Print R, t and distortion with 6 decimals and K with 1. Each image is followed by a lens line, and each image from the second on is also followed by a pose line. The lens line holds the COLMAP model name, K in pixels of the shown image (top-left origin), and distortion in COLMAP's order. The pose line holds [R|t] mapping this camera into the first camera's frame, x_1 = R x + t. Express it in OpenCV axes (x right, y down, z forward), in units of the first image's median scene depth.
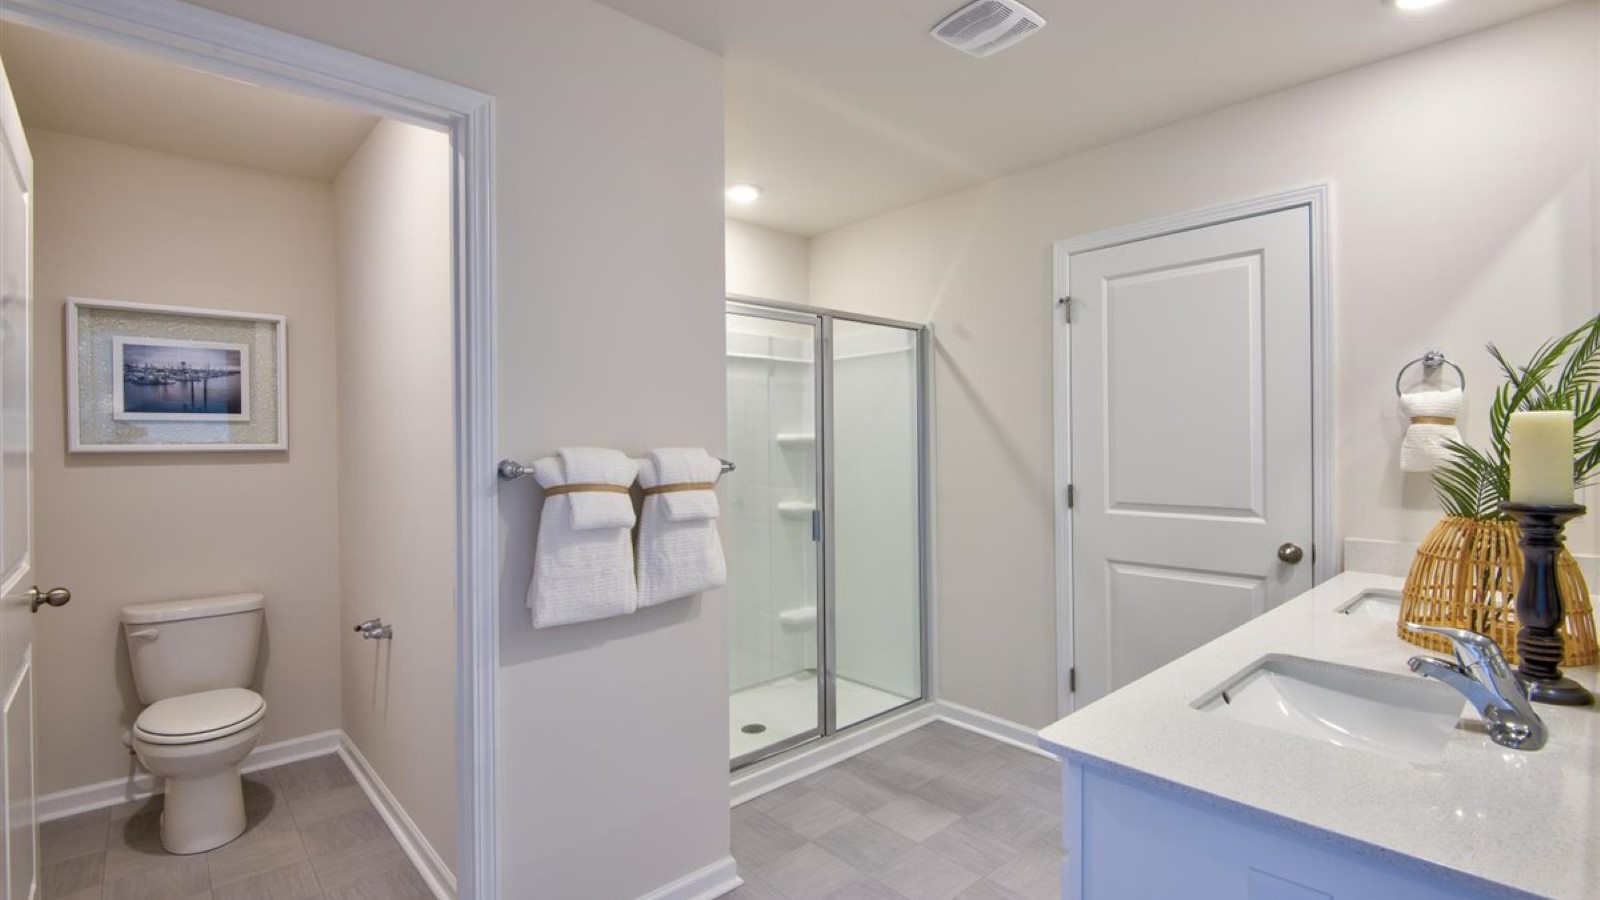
lens RADIAL K [[733.3, 0, 796.0], [0, 733.3, 453.8], [0, 0, 1]] dist [0.002937, -0.001683]
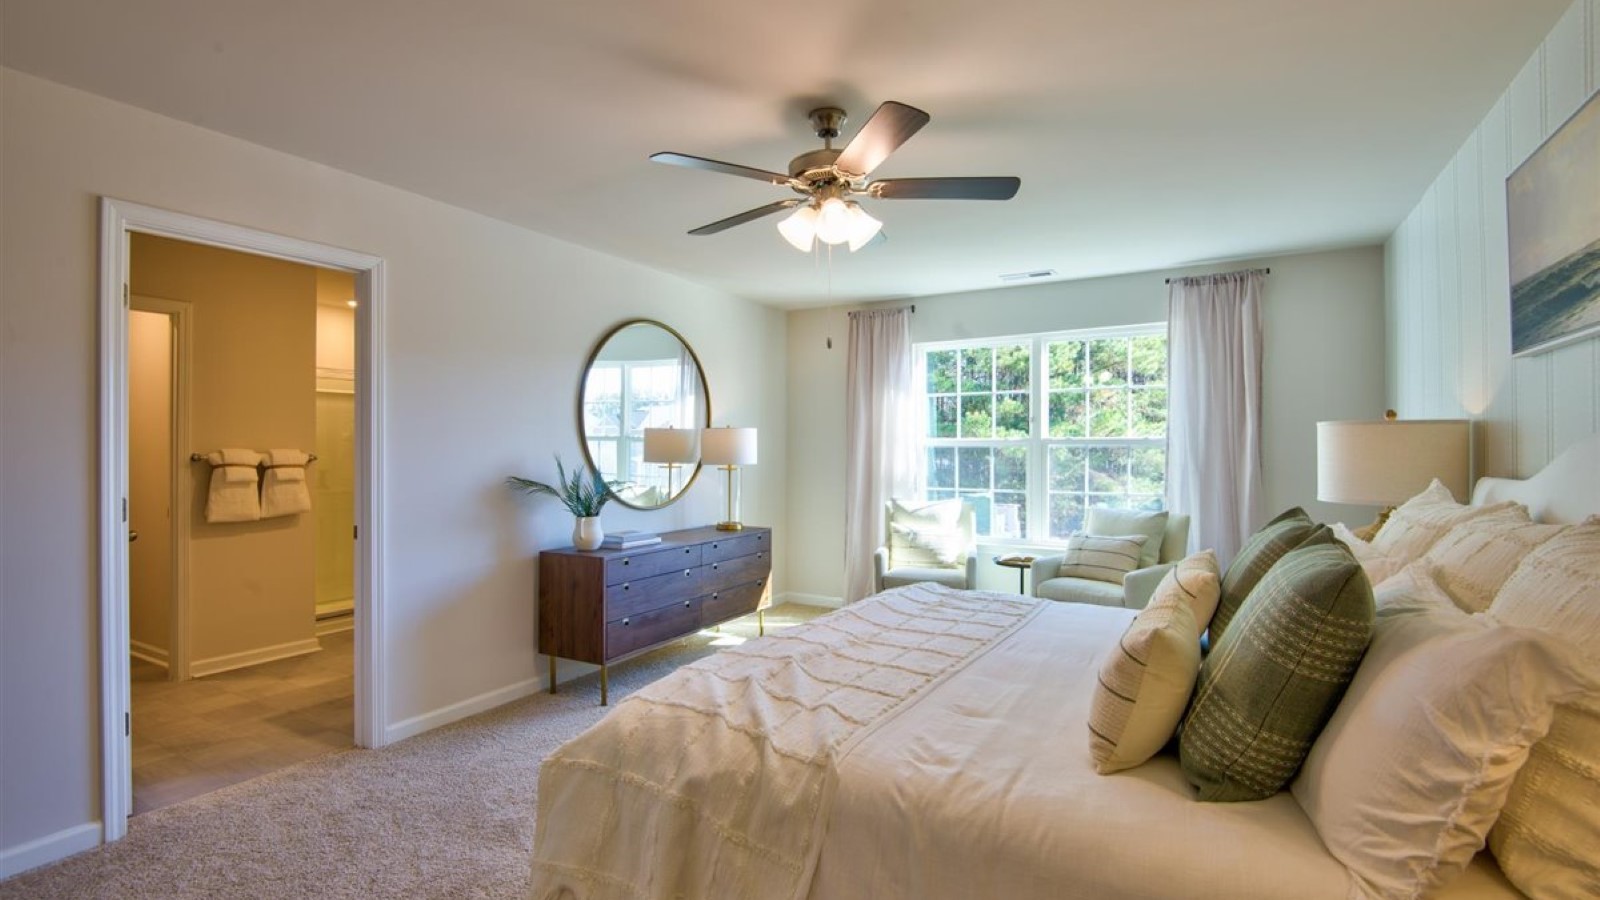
lens RADIAL K [[733.3, 0, 788.9], [0, 733.3, 455.0], [0, 0, 1]] dist [0.002937, -0.001683]
pose [[0.944557, 0.010826, 0.328170, 0.528869], [-0.010781, 0.999940, -0.001958, -0.002650], [-0.328172, -0.001689, 0.944617, -1.541842]]
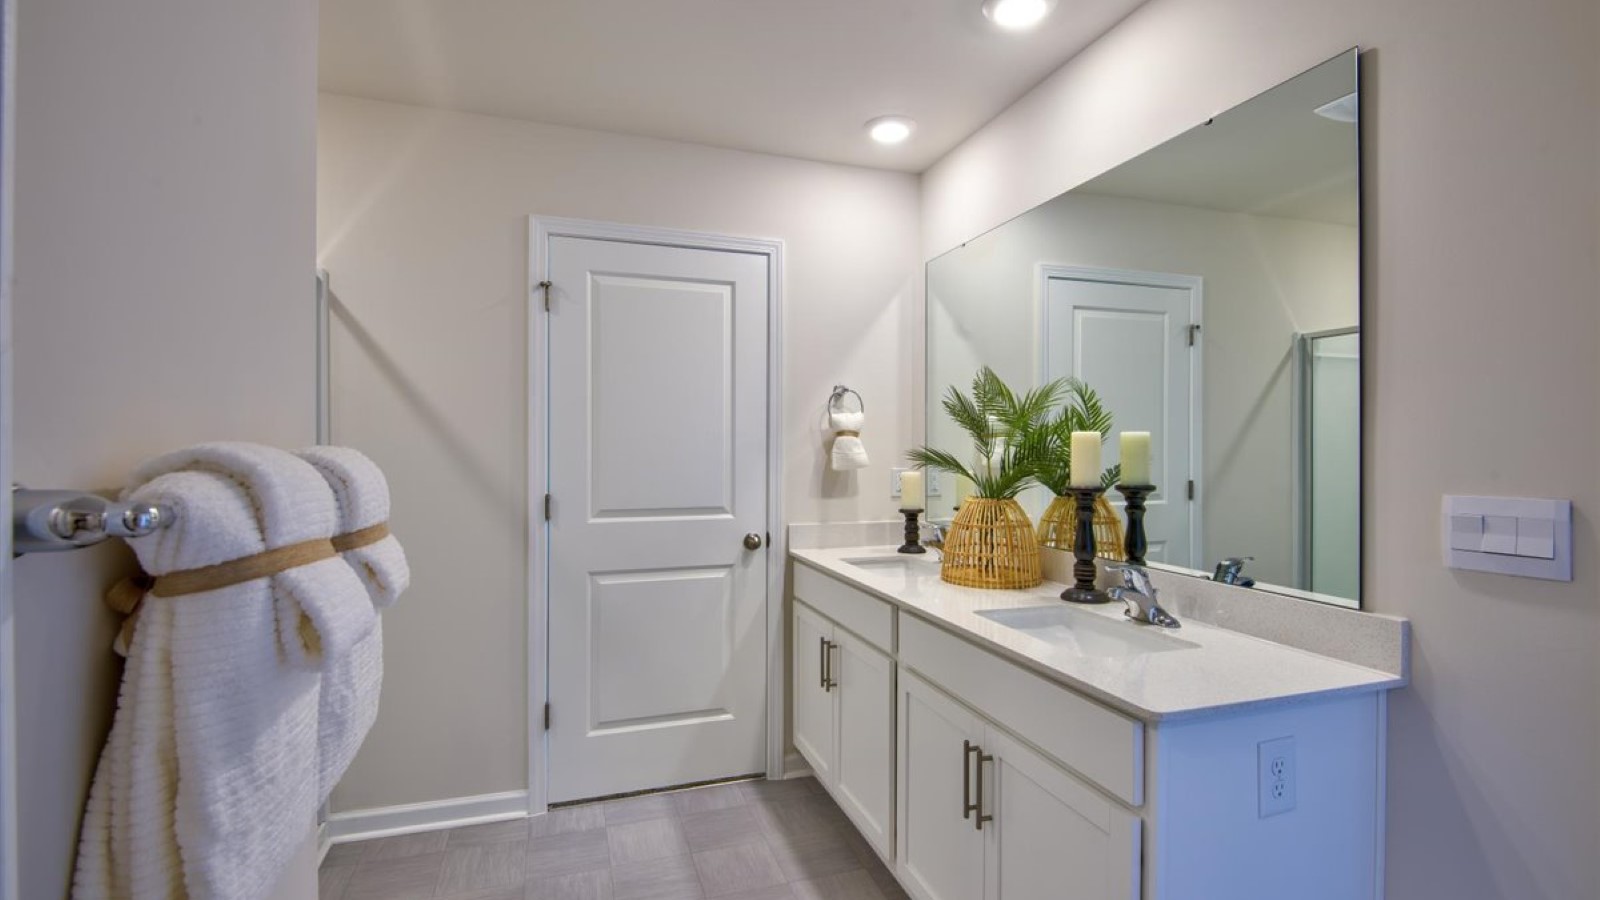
lens RADIAL K [[733.3, 0, 790.4], [0, 733.3, 450.2], [0, 0, 1]] dist [0.002937, -0.001683]
pose [[0.392332, 0.008339, 0.919786, -0.418913], [0.004527, 0.999929, -0.010996, 0.000088], [-0.919813, 0.008478, 0.392266, 0.497515]]
